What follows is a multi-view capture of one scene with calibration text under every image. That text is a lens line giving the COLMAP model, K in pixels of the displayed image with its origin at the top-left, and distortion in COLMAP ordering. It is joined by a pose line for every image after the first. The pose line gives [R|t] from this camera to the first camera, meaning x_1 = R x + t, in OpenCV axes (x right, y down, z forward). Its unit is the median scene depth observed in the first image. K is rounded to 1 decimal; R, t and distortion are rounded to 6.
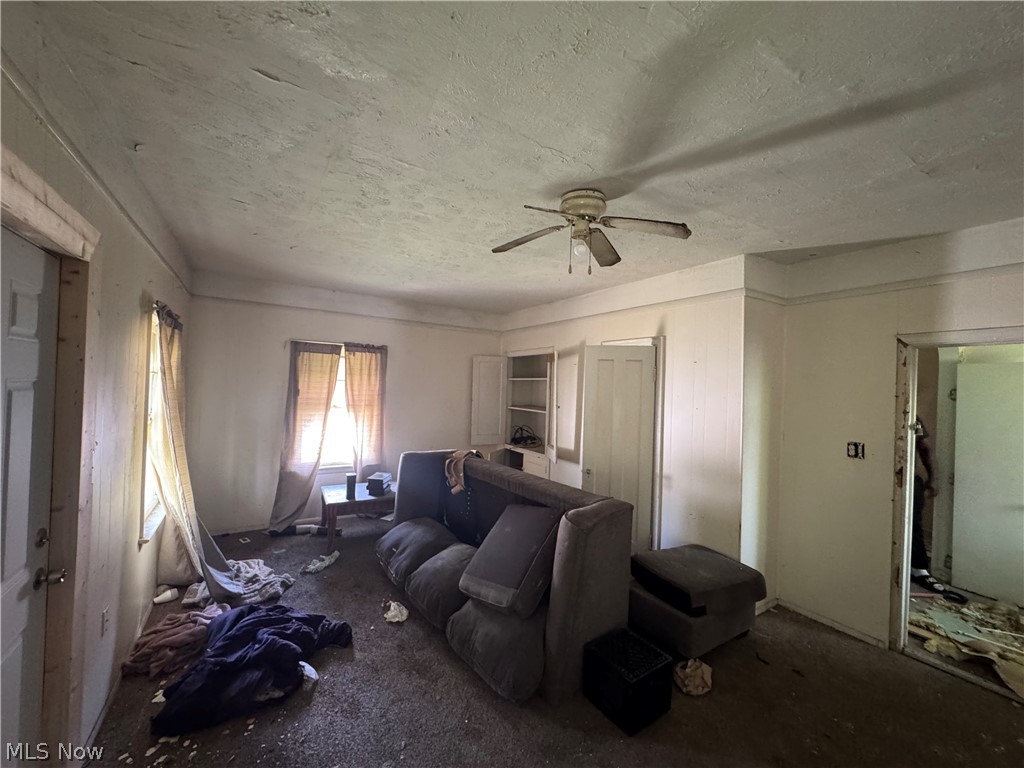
lens RADIAL K [[410.0, 0, 511.4], [0, 410.0, 381.7], [0, 0, 1]] dist [-0.003216, 0.000207]
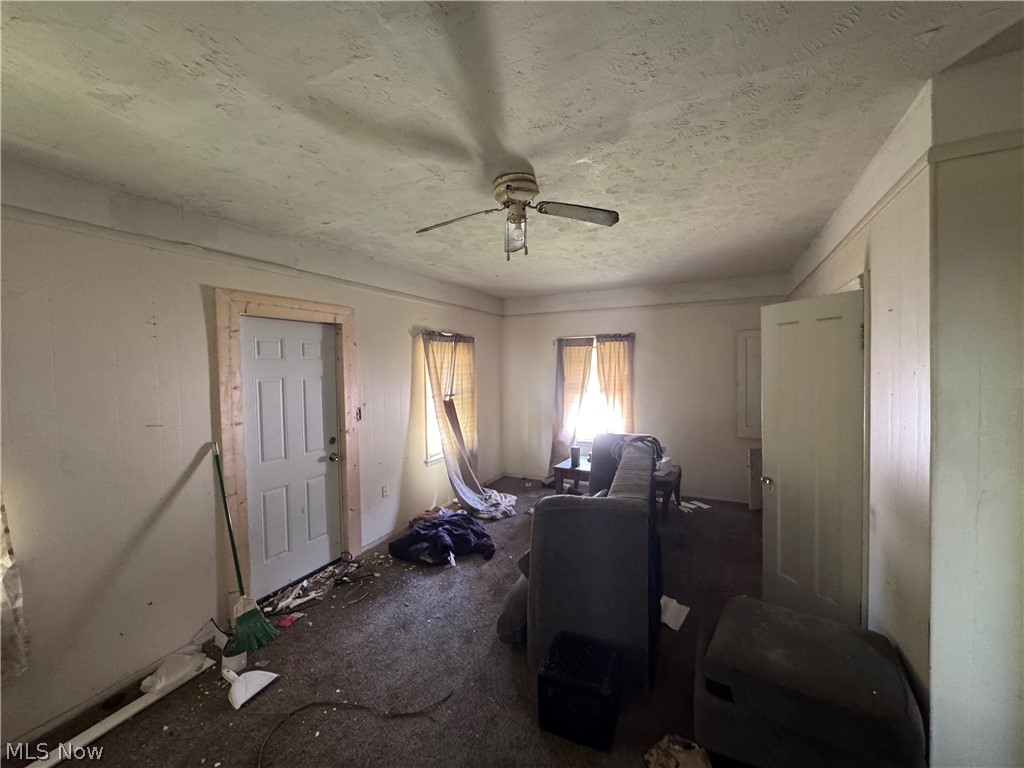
lens RADIAL K [[410.0, 0, 512.6], [0, 410.0, 382.5], [0, 0, 1]] dist [-0.003216, 0.000207]
pose [[0.522221, -0.011661, -0.852731, 0.524154], [0.041029, 0.999092, 0.011464, 0.017988], [0.851823, -0.040974, 0.522225, 0.226676]]
